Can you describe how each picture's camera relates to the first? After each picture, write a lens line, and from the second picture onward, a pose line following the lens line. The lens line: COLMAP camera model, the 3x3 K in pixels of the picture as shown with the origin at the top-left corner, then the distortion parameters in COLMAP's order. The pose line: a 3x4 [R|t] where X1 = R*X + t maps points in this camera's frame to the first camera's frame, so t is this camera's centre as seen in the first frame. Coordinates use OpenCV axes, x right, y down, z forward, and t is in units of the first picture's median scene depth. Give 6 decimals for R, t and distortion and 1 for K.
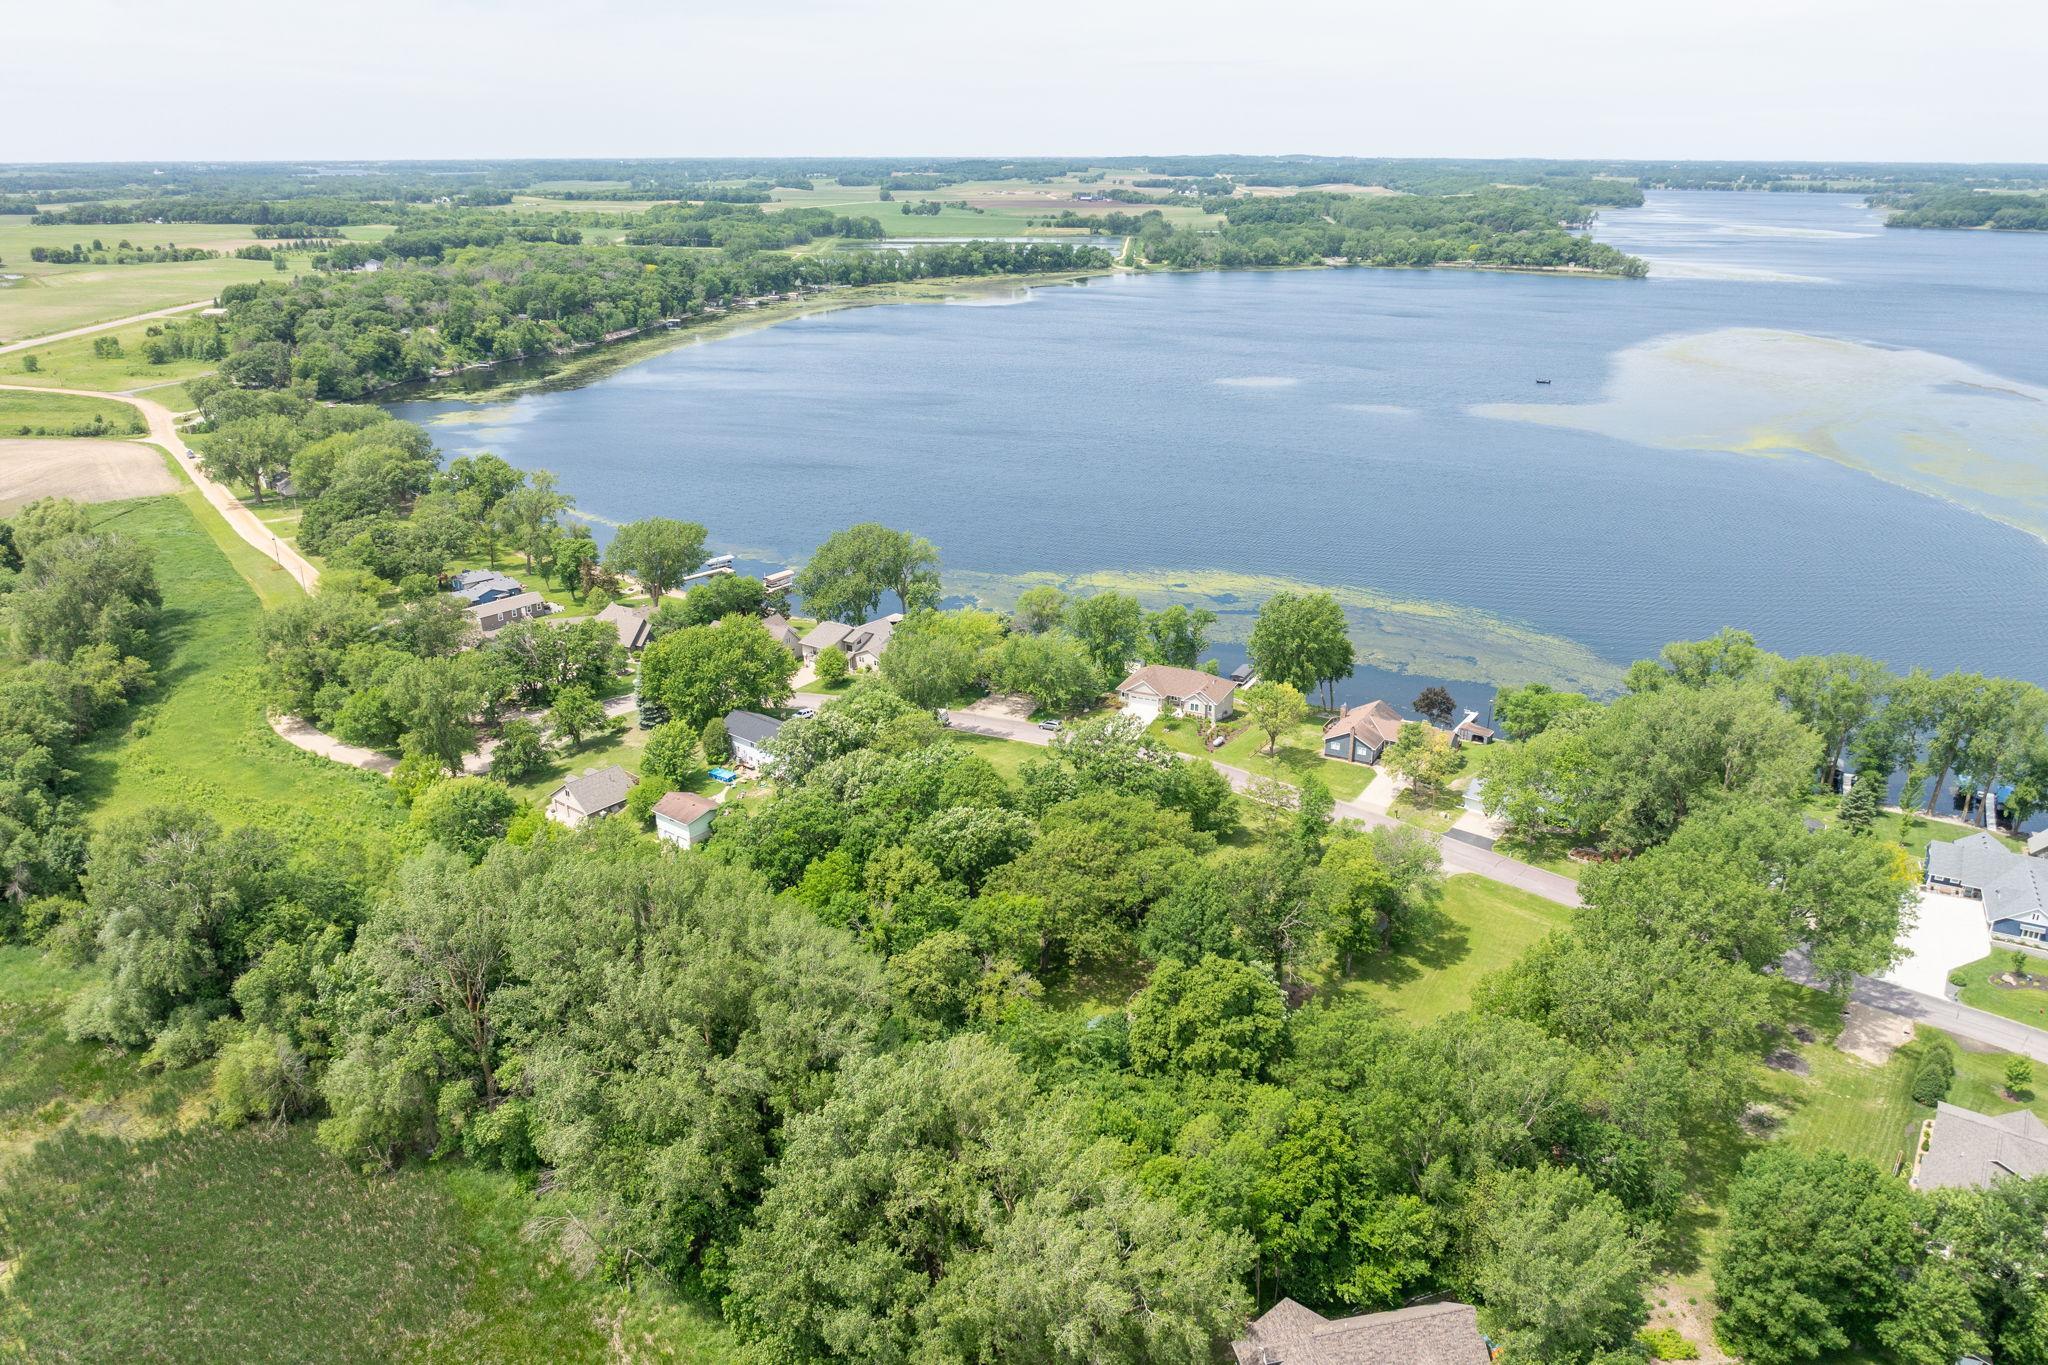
lens RADIAL K [[1438.3, 0, 1030.0], [0, 1438.3, 684.4], [0, 0, 1]] dist [-0.035005, 0.020562]
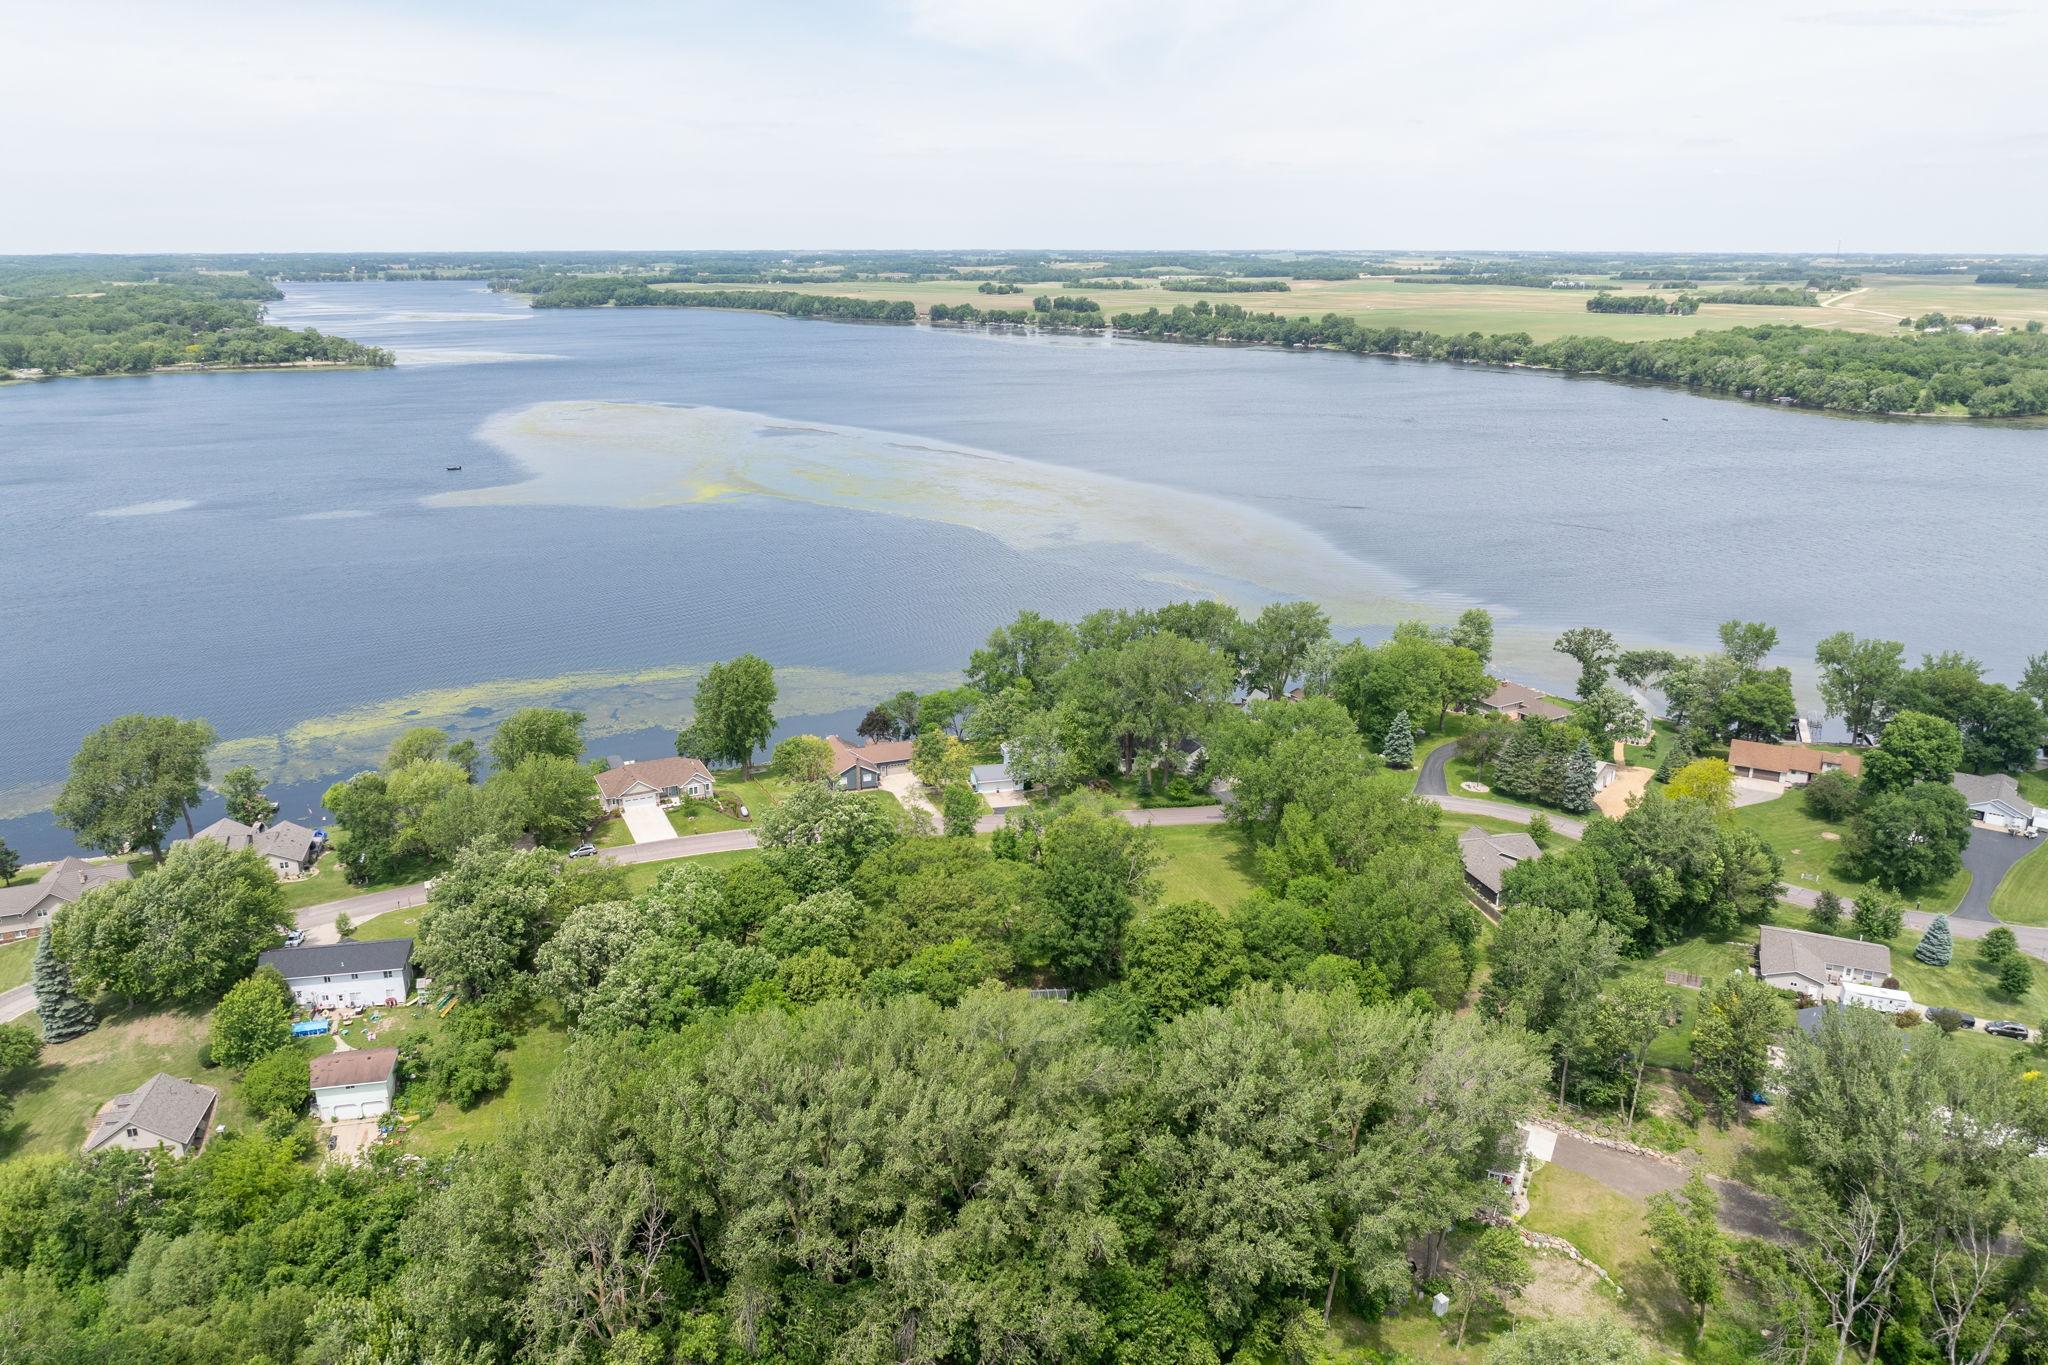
lens RADIAL K [[1438.3, 0, 1030.0], [0, 1438.3, 684.4], [0, 0, 1]] dist [-0.035005, 0.020562]
pose [[0.628082, -0.227365, 0.744190, -0.092052], [0.270333, 0.960549, 0.065311, -0.011284], [-0.729680, 0.160159, 0.664768, 0.030076]]
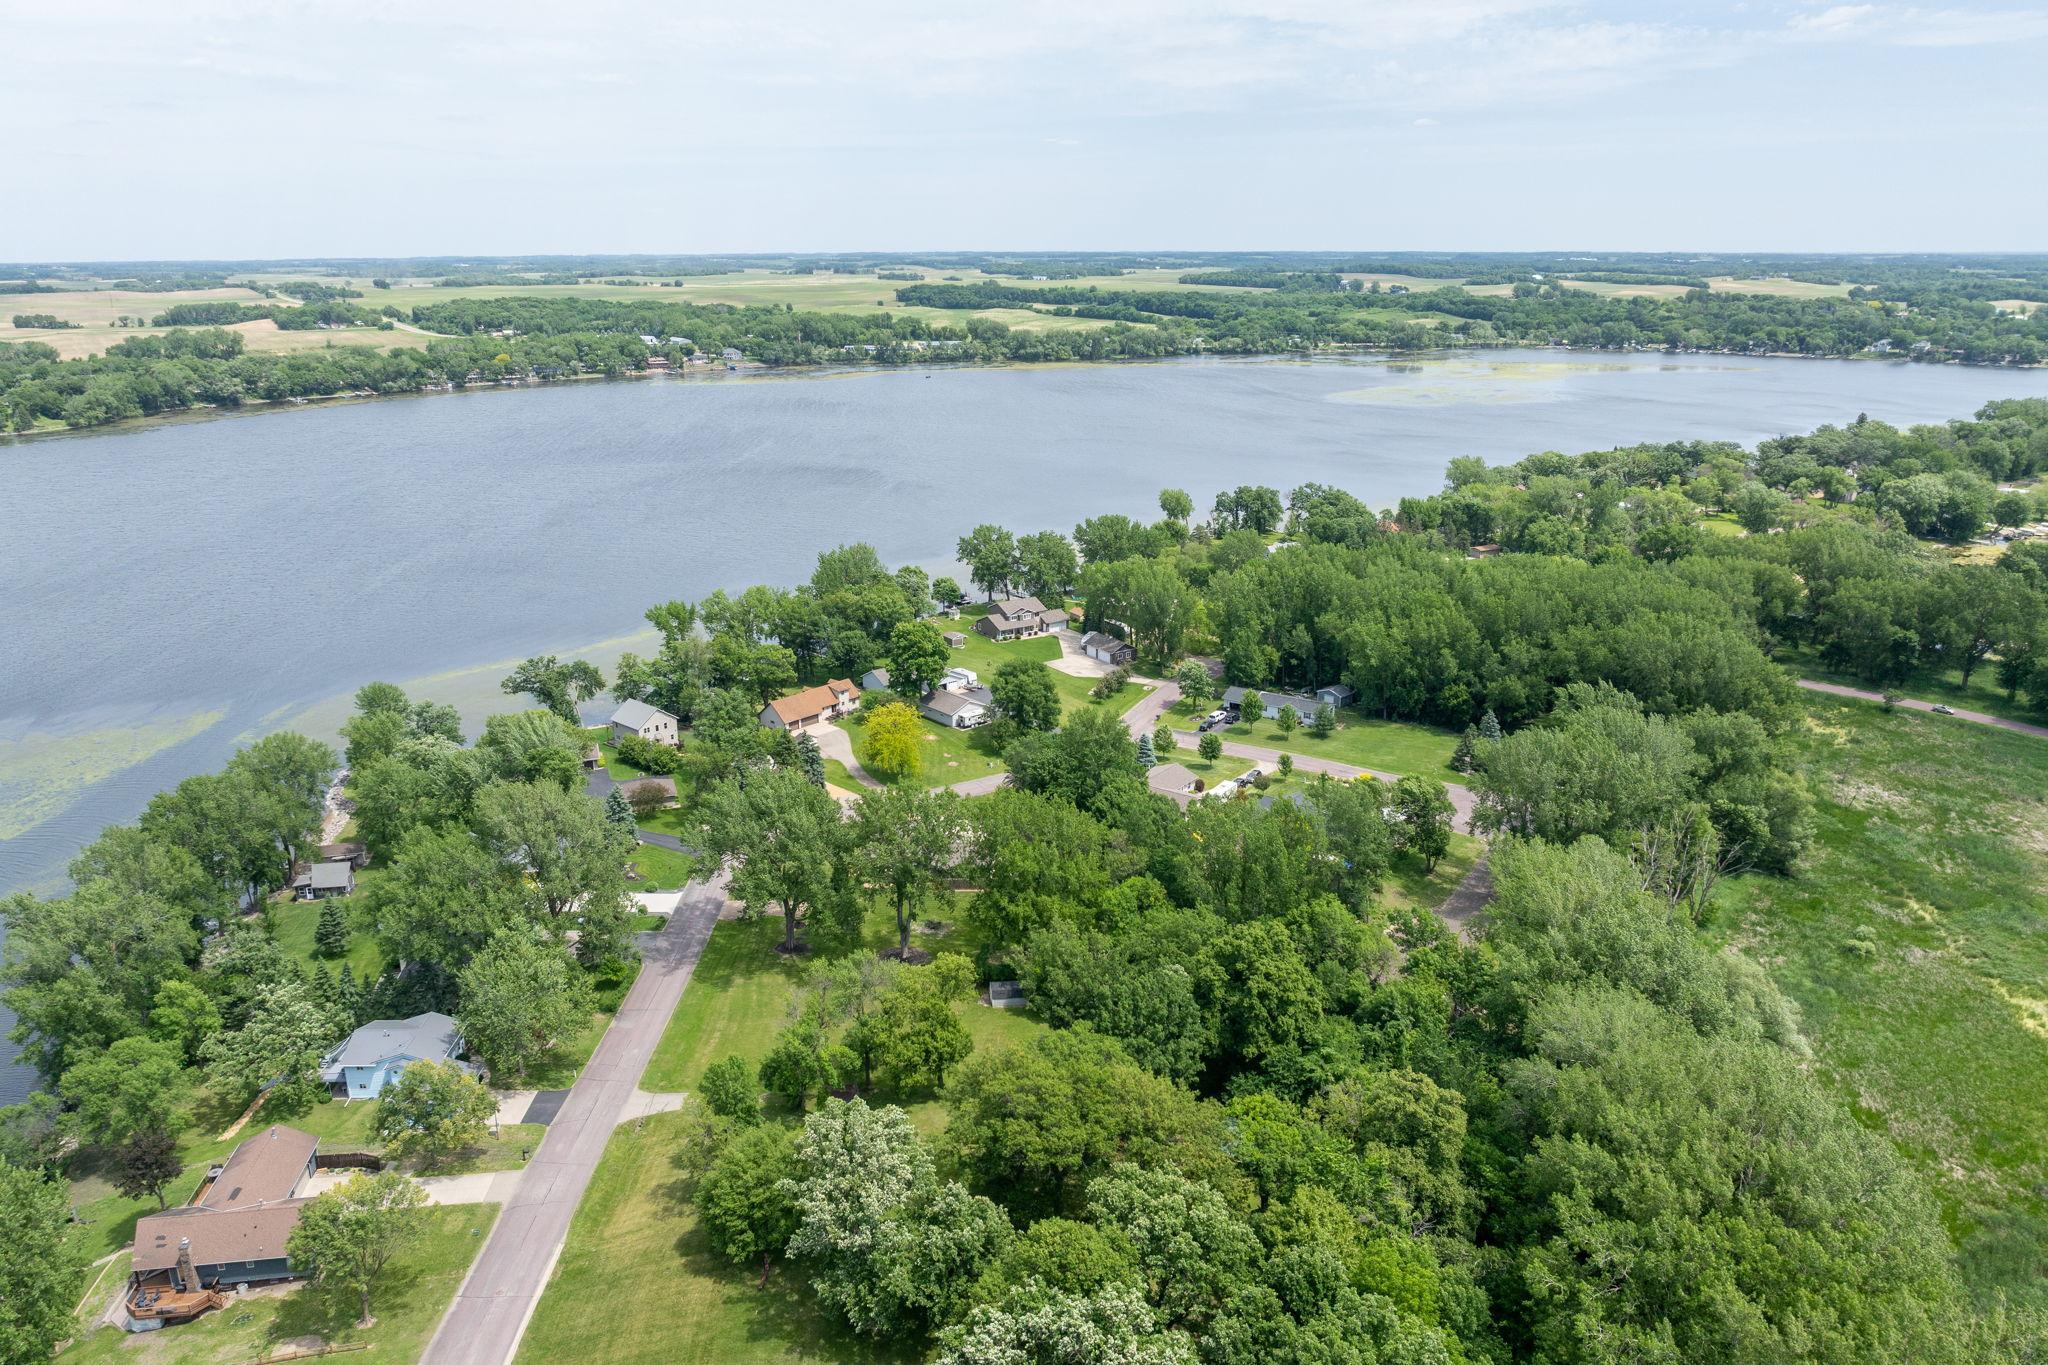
lens RADIAL K [[1441.2, 0, 1036.4], [0, 1441.2, 679.8], [0, 0, 1]] dist [-0.031320, 0.015228]
pose [[-0.624053, -0.221139, 0.749437, -0.064552], [0.275473, 0.835273, 0.475852, -0.063391], [-0.731213, 0.503406, -0.460336, 0.175471]]
